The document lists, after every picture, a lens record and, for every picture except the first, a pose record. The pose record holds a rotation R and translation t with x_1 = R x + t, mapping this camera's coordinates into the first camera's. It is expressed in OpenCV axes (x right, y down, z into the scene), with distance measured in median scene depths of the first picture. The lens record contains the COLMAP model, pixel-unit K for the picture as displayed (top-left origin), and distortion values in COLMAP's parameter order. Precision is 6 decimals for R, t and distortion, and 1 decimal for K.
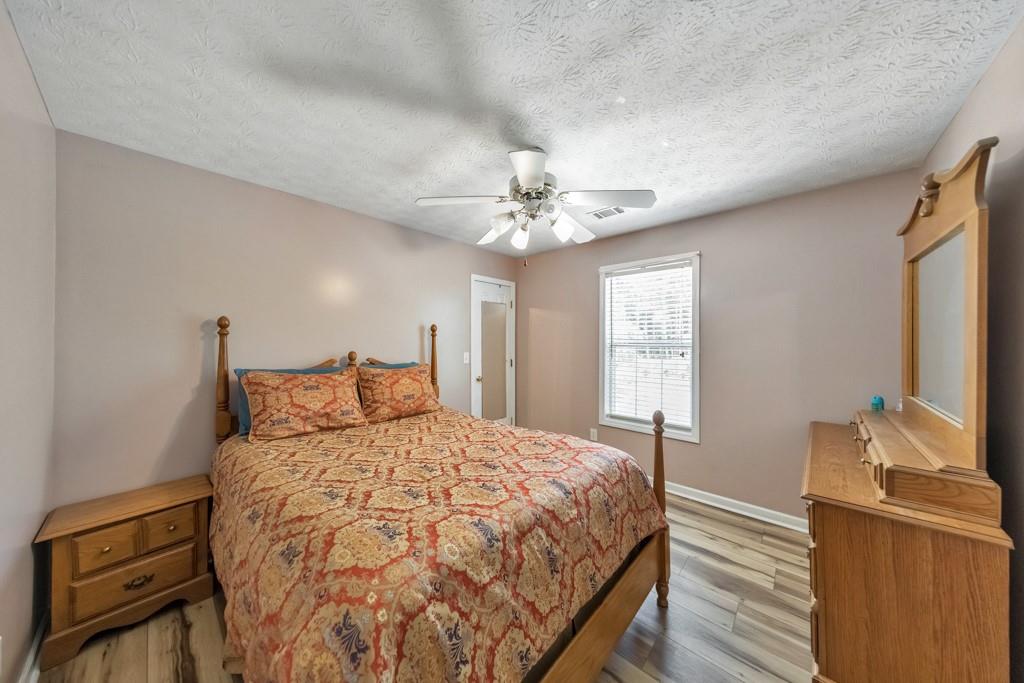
lens RADIAL K [[327.1, 0, 510.7], [0, 327.1, 339.8], [0, 0, 1]] dist [-0.001954, -0.000223]
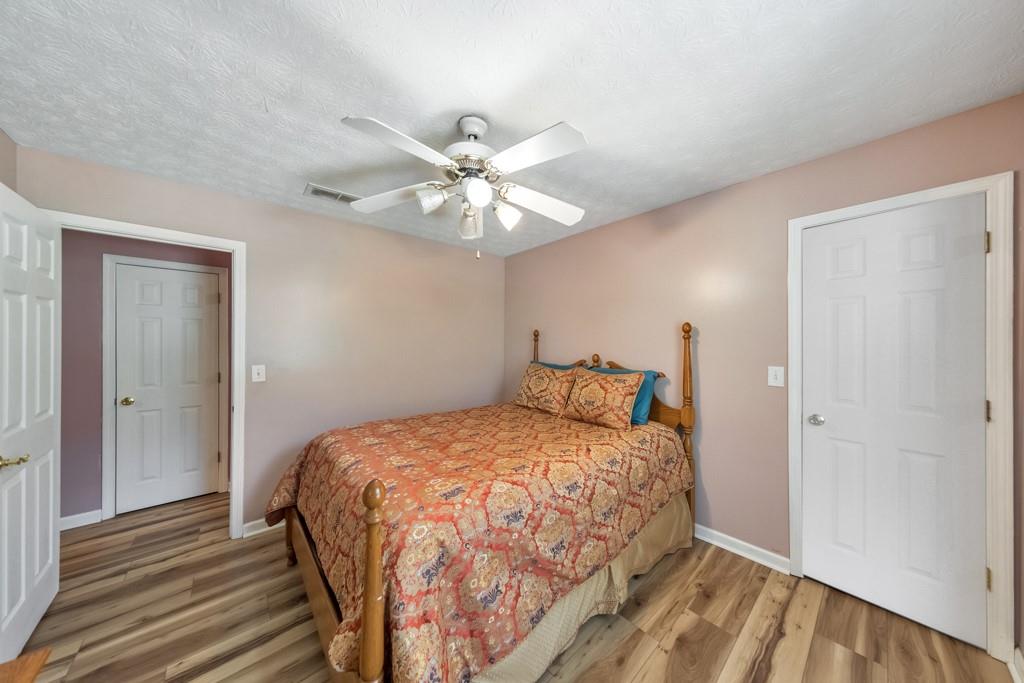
lens RADIAL K [[327.1, 0, 511.1], [0, 327.1, 341.6], [0, 0, 1]] dist [-0.001954, -0.000223]
pose [[-0.114785, -0.001047, -0.993390, 0.662583], [0.003553, 0.999993, -0.001464, -0.006350], [0.993384, -0.003697, -0.114780, 0.863774]]
